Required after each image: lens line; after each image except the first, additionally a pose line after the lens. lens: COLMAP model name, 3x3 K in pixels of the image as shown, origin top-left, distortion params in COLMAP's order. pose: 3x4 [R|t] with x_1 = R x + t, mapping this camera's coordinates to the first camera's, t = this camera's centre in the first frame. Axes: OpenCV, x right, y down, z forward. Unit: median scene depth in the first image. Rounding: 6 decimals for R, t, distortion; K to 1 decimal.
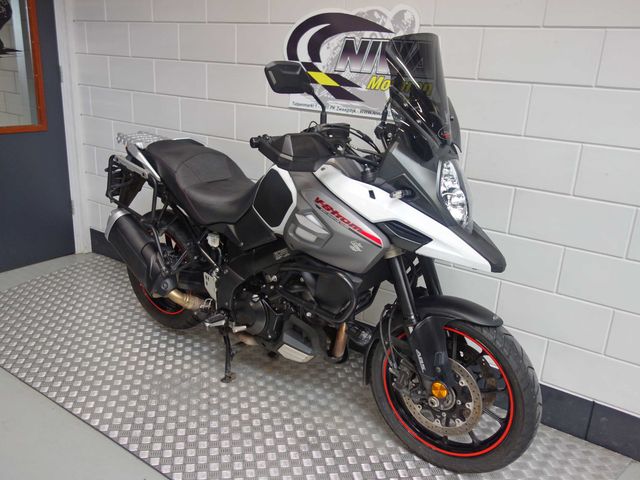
lens RADIAL K [[561.0, 0, 322.1], [0, 561.0, 243.0], [0, 0, 1]] dist [0.006824, -0.006298]
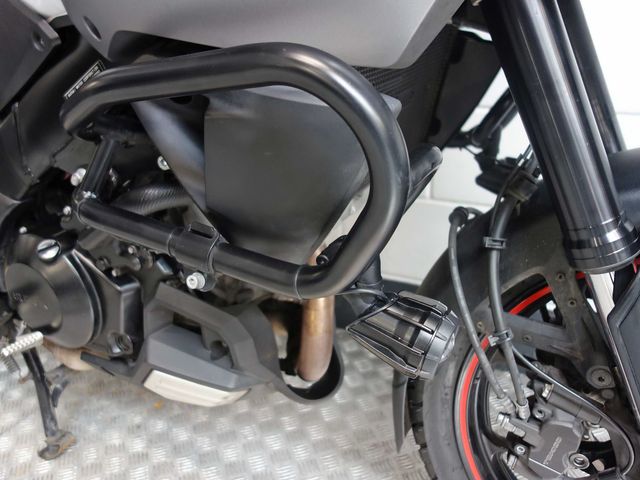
lens RADIAL K [[561.0, 0, 321.4], [0, 561.0, 245.8], [0, 0, 1]] dist [0.006824, -0.006298]
pose [[0.985159, -0.138444, 0.101461, 0.008517], [0.126899, 0.985507, 0.112574, 0.080927], [-0.115575, -0.098028, 0.988450, 0.668038]]
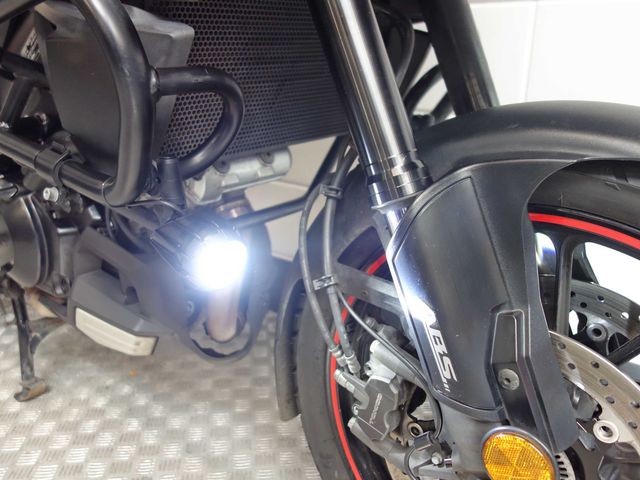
lens RADIAL K [[561.0, 0, 323.2], [0, 561.0, 249.8], [0, 0, 1]] dist [0.006824, -0.006298]
pose [[0.997699, -0.025372, -0.062874, 0.123133], [0.026944, 0.999342, 0.024277, 0.138772], [0.062217, -0.025915, 0.997726, 0.647030]]
